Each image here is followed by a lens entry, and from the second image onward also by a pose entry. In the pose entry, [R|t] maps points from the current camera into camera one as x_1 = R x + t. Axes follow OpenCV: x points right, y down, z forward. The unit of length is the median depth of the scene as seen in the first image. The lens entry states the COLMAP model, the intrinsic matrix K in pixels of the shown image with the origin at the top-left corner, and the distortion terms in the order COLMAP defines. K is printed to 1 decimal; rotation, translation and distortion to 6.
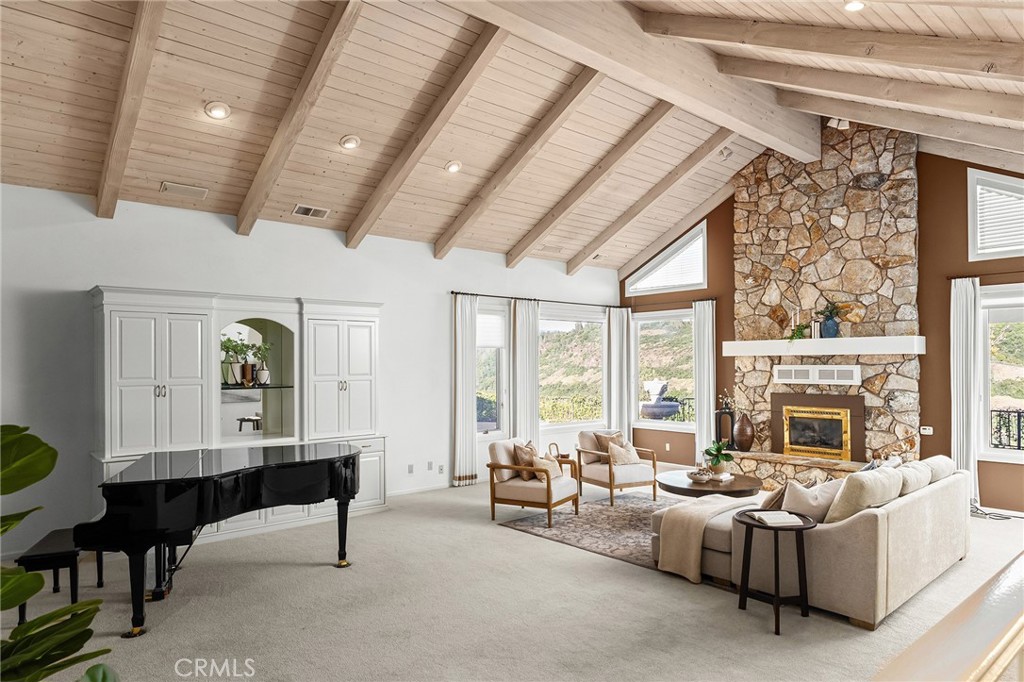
lens RADIAL K [[617.4, 0, 521.7], [0, 617.4, 356.6], [0, 0, 1]] dist [-0.000382, 0.000346]
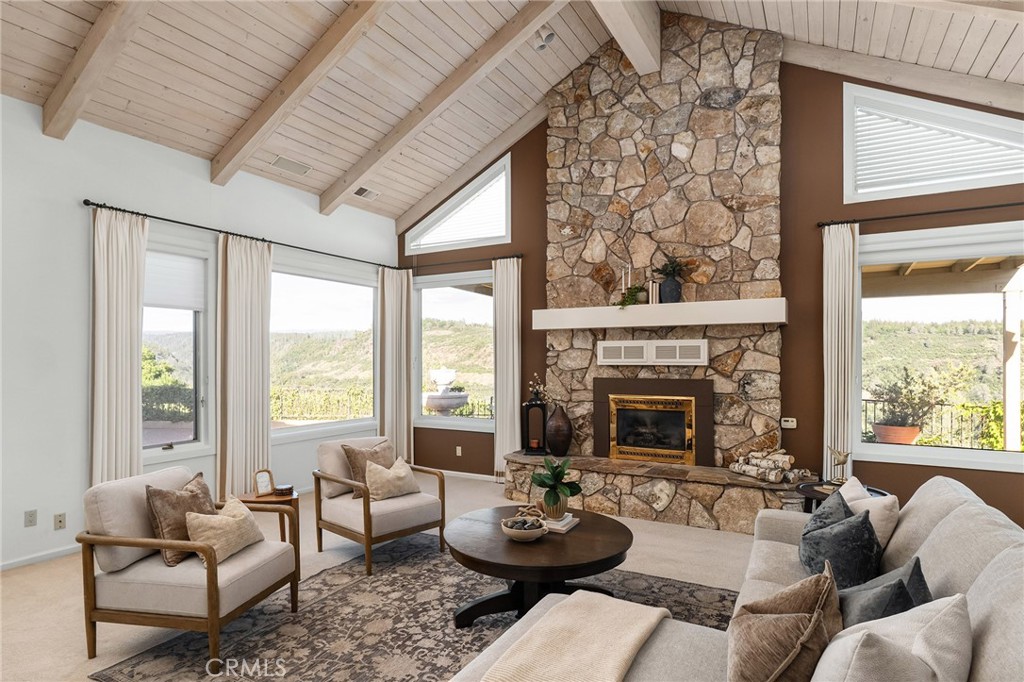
lens RADIAL K [[550.3, 0, 511.5], [0, 550.3, 358.9], [0, 0, 1]] dist [-0.000639, -0.000097]
pose [[0.943340, 0.002922, 0.331815, 0.088559], [-0.006432, 0.999934, 0.009478, 0.031635], [-0.331765, -0.011075, 0.943297, 0.417161]]
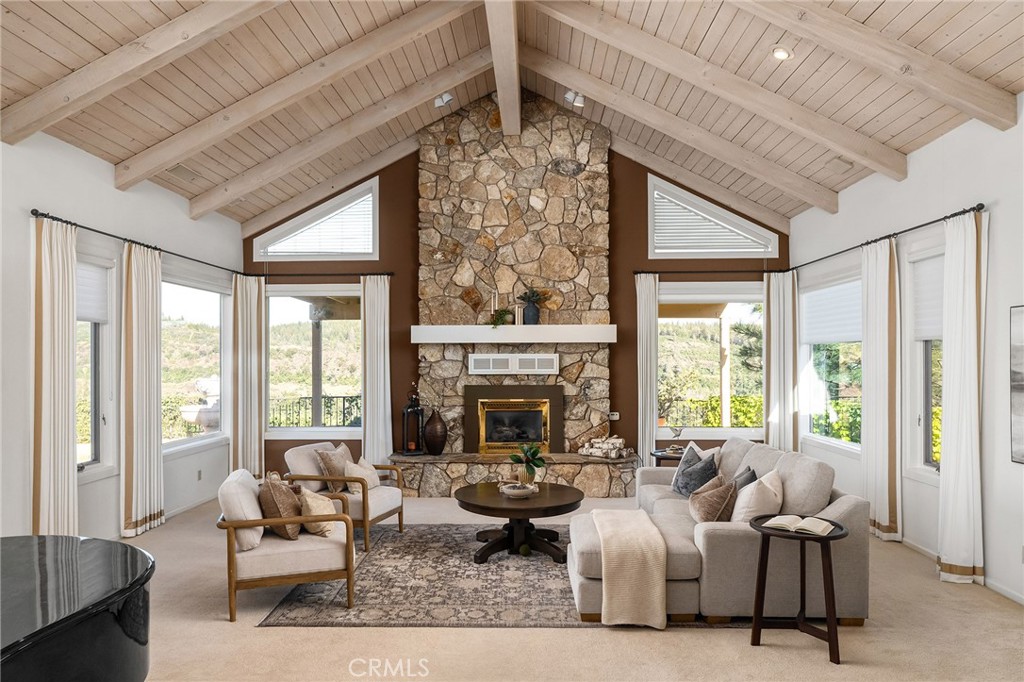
lens RADIAL K [[657.1, 0, 506.2], [0, 657.1, 353.1], [0, 0, 1]] dist [-0.000068, 0.000355]
pose [[0.688060, 0.008011, 0.725609, -0.250903], [-0.007941, 0.999962, -0.003510, 0.016419], [-0.725610, -0.003347, 0.688098, 0.327682]]
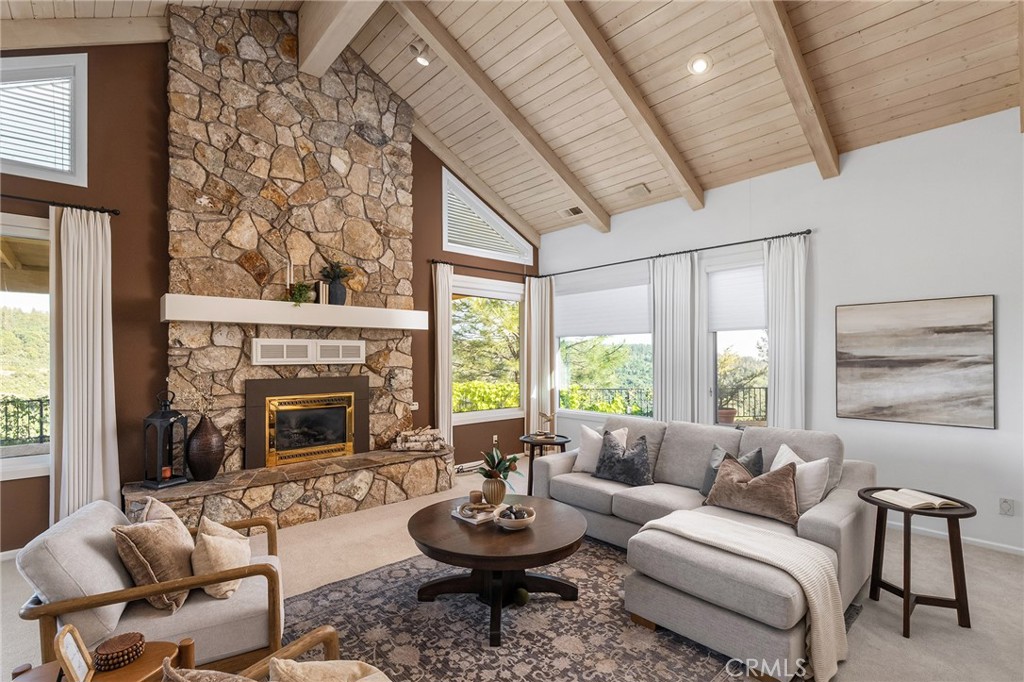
lens RADIAL K [[474.5, 0, 509.4], [0, 474.5, 352.5], [0, 0, 1]] dist [-0.000364, -0.000260]
pose [[-0.007160, 0.010627, 0.999918, -0.115943], [-0.007870, 0.999912, -0.010684, 0.034473], [-0.999943, -0.007946, -0.007075, 0.760333]]
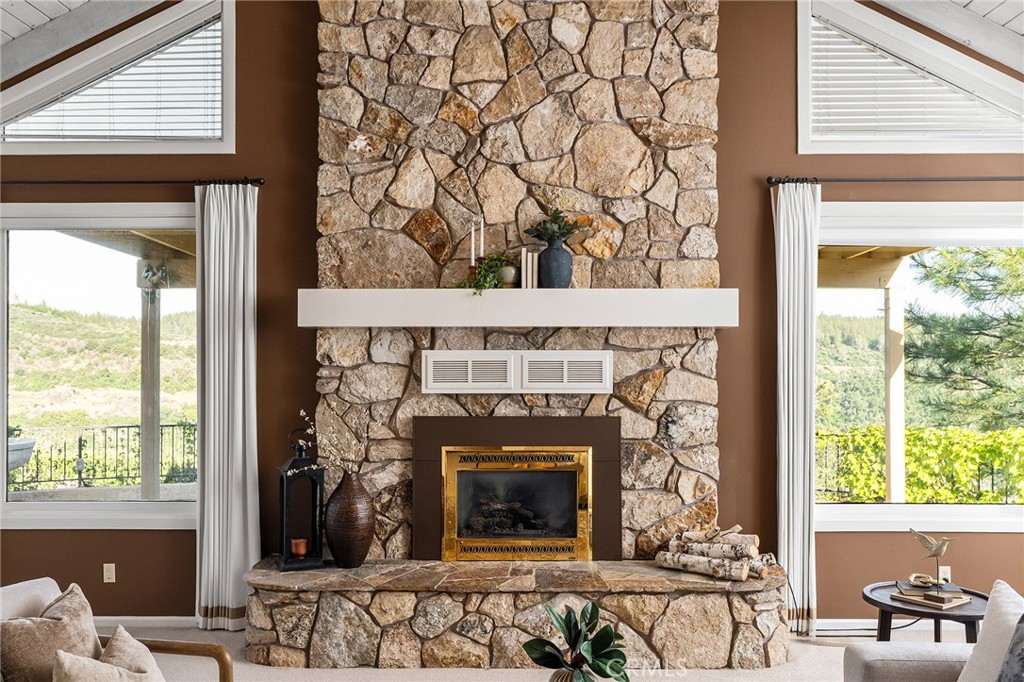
lens RADIAL K [[893.2, 0, 511.0], [0, 893.2, 350.2], [0, 0, 1]] dist [0.001116, 0.004988]
pose [[0.669786, 0.012037, 0.742456, -0.000890], [-0.011513, 0.999917, -0.005826, 0.017591], [-0.742465, -0.004646, 0.669869, 0.577656]]
